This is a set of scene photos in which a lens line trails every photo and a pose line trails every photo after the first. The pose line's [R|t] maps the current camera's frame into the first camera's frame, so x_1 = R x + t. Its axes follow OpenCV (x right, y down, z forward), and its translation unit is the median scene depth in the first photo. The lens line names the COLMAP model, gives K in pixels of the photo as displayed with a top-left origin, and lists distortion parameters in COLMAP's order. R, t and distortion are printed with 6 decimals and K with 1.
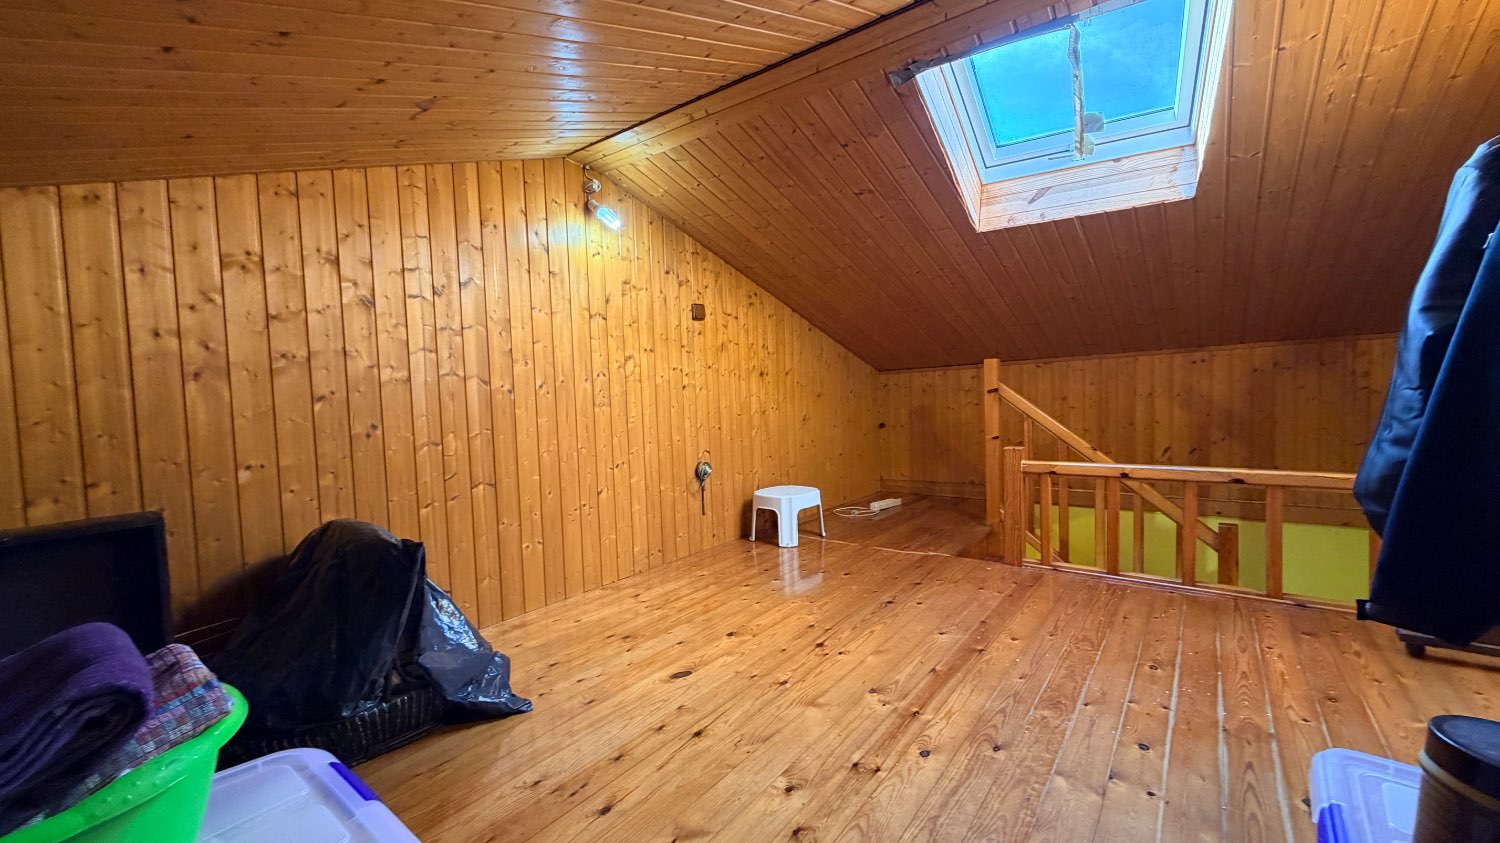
lens RADIAL K [[597.8, 0, 744.7], [0, 597.8, 423.9], [0, 0, 1]] dist [0.000371, 0.000420]
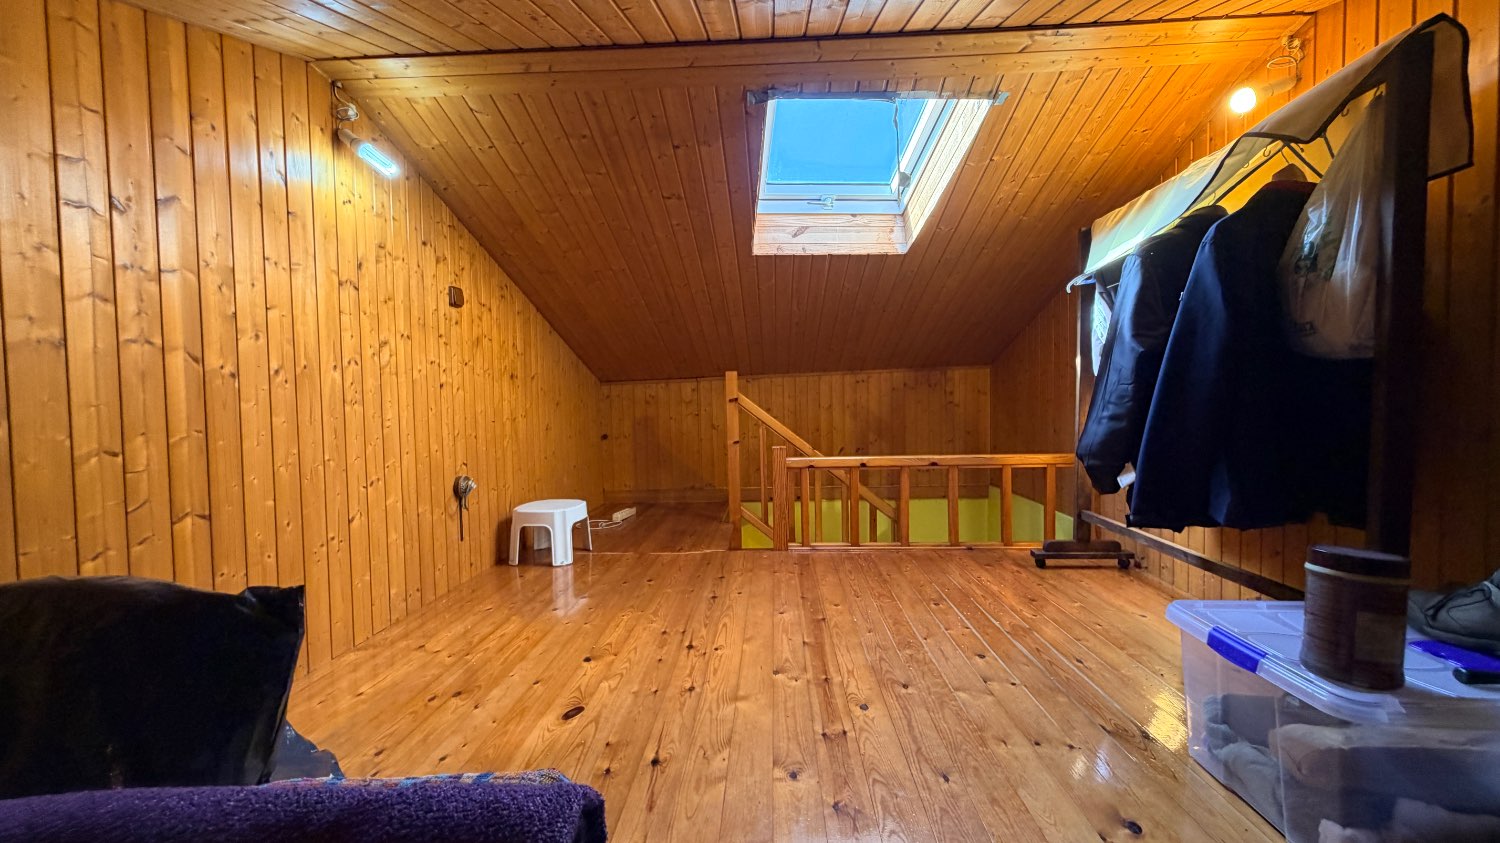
lens RADIAL K [[597.8, 0, 747.8], [0, 597.8, 423.1], [0, 0, 1]] dist [0.000371, 0.000420]
pose [[0.818019, -0.001794, 0.575188, -0.261844], [0.024038, 0.999228, -0.031070, 0.028949], [-0.574688, 0.039242, 0.817431, 0.102868]]
